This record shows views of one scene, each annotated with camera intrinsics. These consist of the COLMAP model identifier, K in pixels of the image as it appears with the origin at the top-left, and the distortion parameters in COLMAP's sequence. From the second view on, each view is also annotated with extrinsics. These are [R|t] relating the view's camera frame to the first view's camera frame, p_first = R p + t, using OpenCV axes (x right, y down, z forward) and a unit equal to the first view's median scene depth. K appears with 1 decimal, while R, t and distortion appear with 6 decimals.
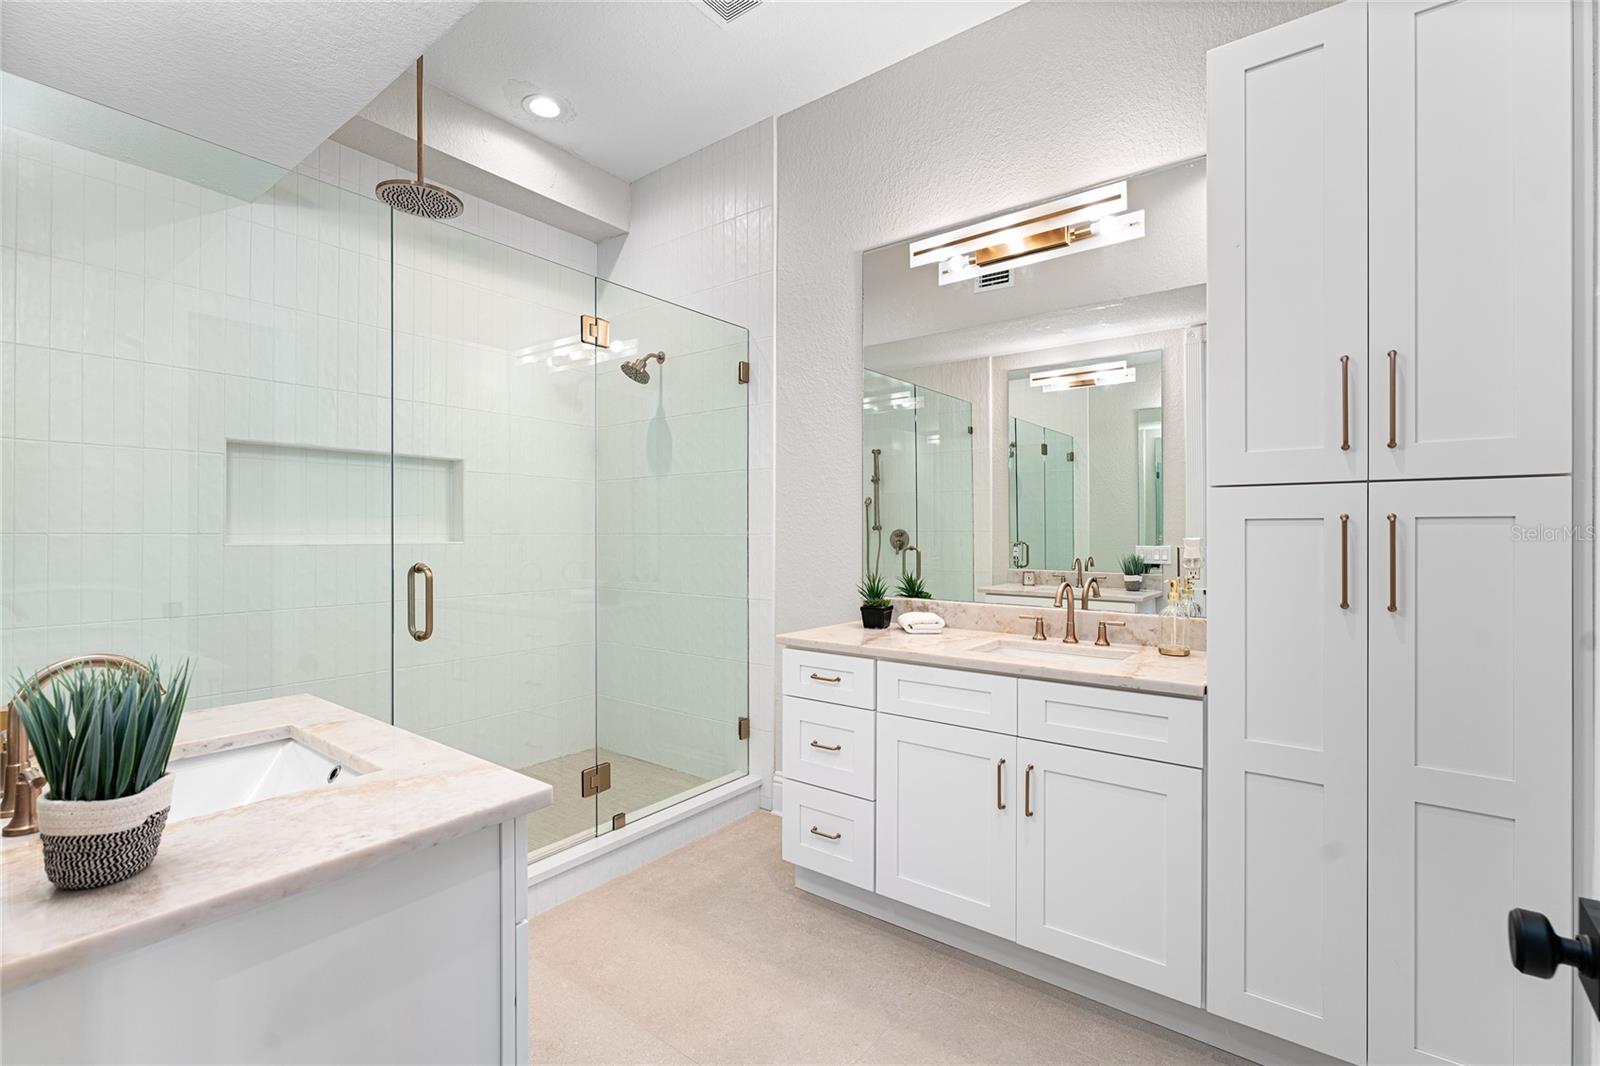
lens RADIAL K [[710.6, 0, 800.0], [0, 710.6, 533.0], [0, 0, 1]] dist [-0.000653, 0.000068]
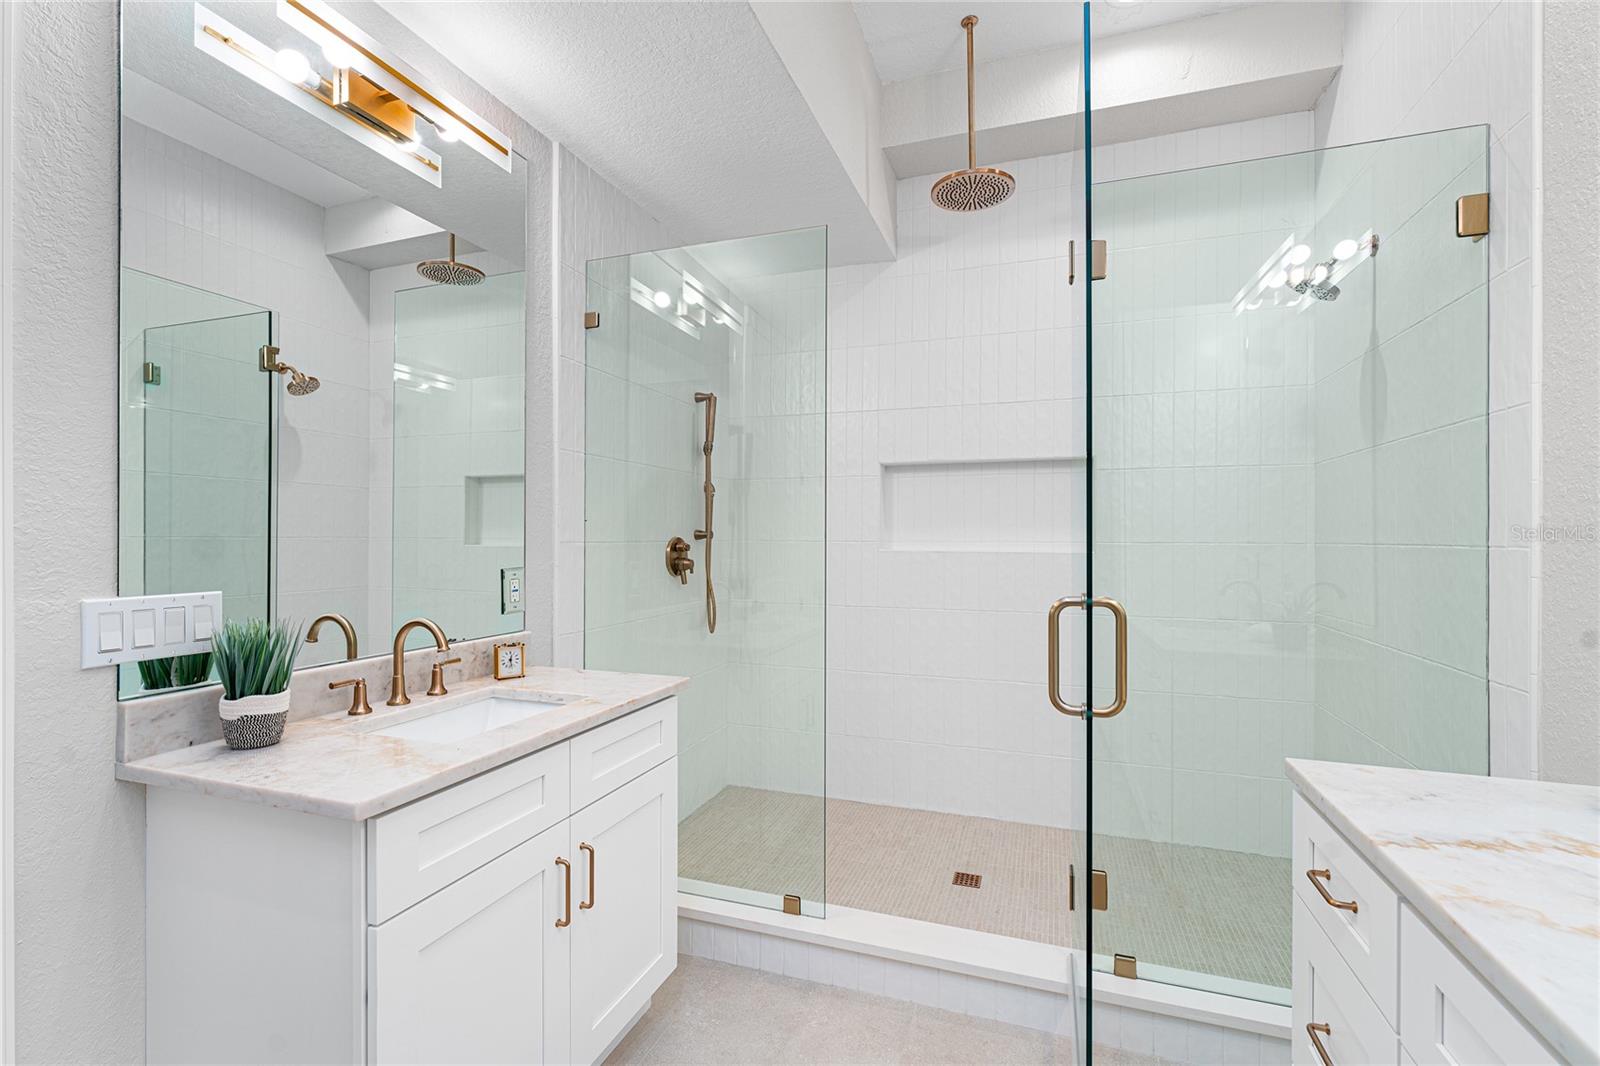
lens RADIAL K [[710.6, 0, 800.0], [0, 710.6, 533.0], [0, 0, 1]] dist [-0.000653, 0.000068]
pose [[0.302223, -0.007199, -0.953210, 0.285169], [0.001645, 0.999974, -0.007030, -0.004496], [0.953236, 0.000556, 0.302227, 0.466392]]
